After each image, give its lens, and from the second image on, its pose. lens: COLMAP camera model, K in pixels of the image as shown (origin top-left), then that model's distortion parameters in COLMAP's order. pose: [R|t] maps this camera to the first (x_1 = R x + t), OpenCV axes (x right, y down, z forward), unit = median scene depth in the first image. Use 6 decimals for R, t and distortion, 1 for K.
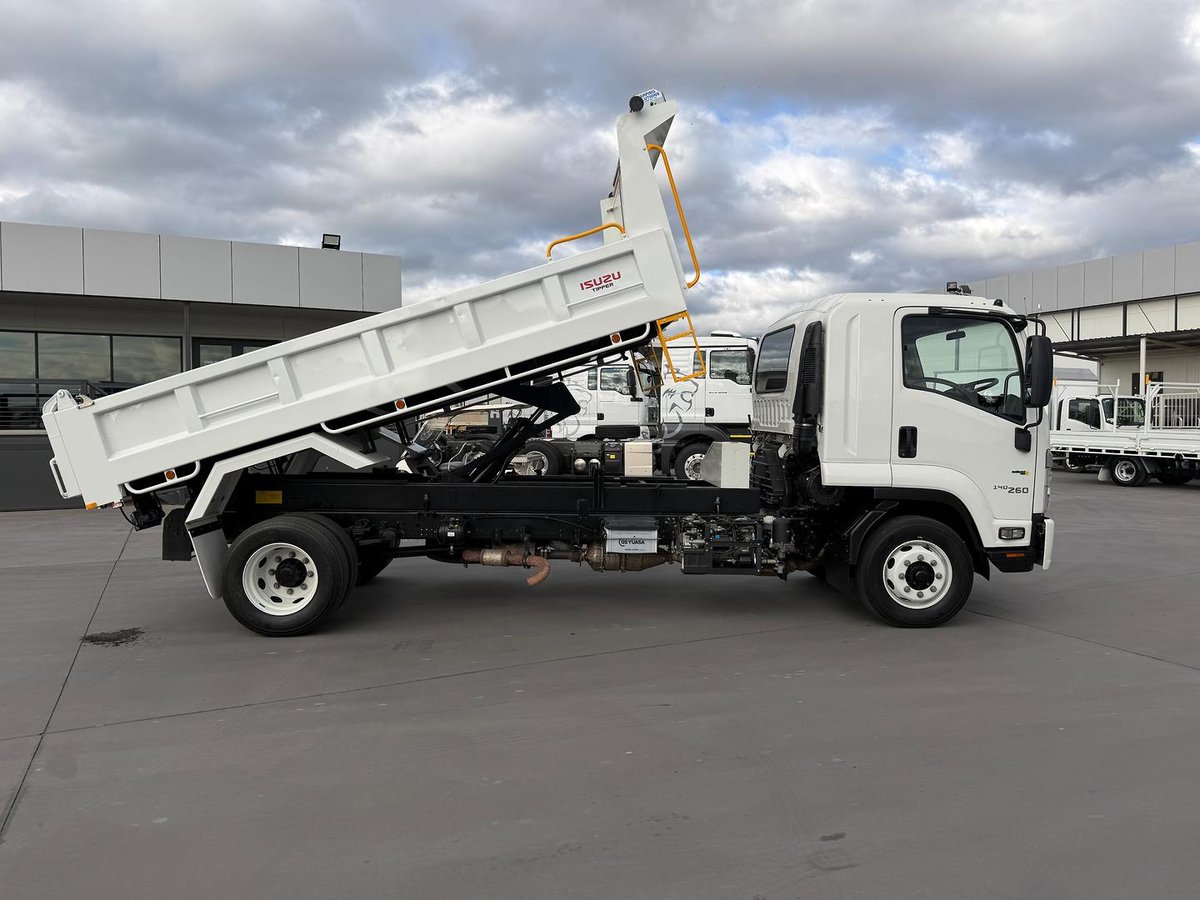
lens RADIAL K [[865.8, 0, 584.1], [0, 865.8, 446.3], [0, 0, 1]] dist [0.056206, -0.045913]
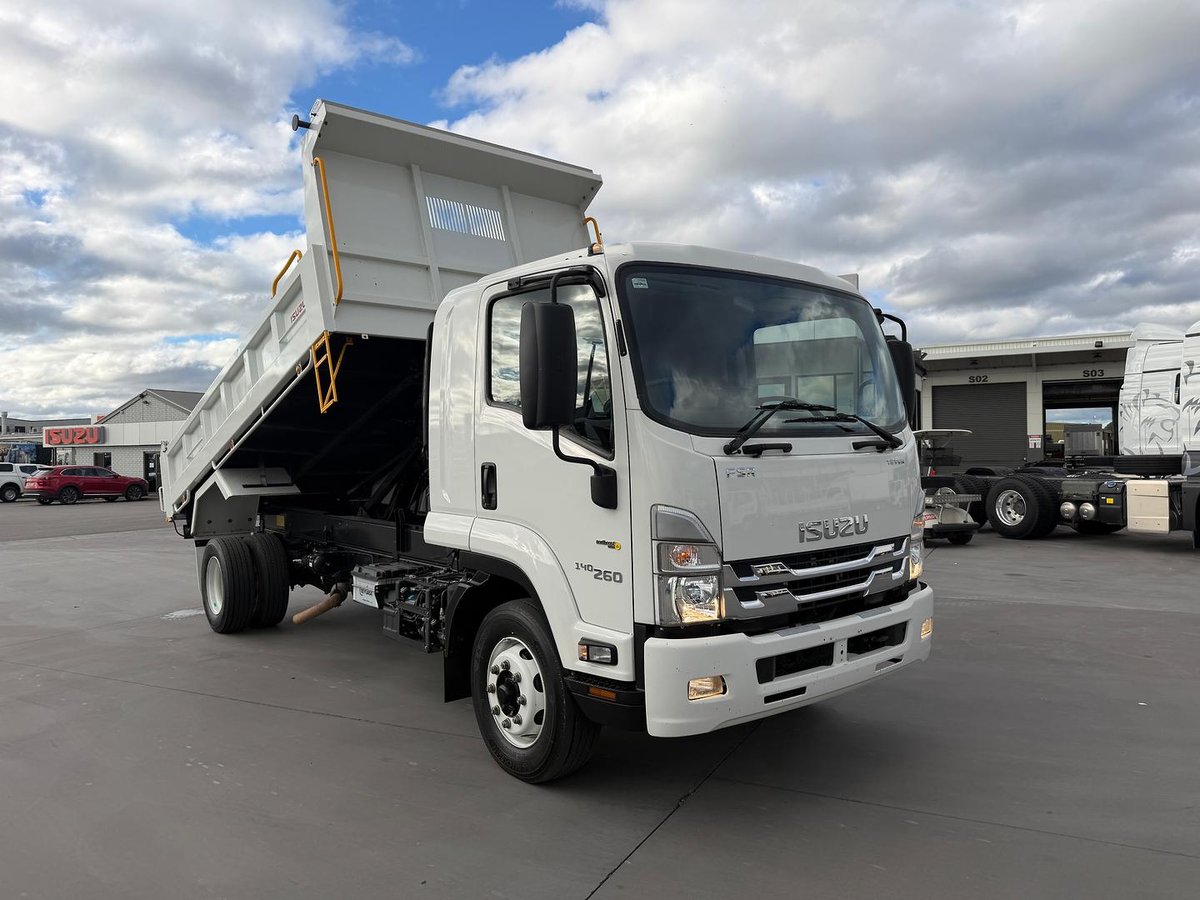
lens RADIAL K [[850.2, 0, 600.0], [0, 850.2, 450.0], [0, 0, 1]] dist [0.089462, -0.133509]
pose [[0.602313, -0.013538, -0.798145, 0.930576], [-0.012470, 0.999575, -0.026364, -0.016059], [0.798162, 0.025832, 0.601888, 0.667119]]
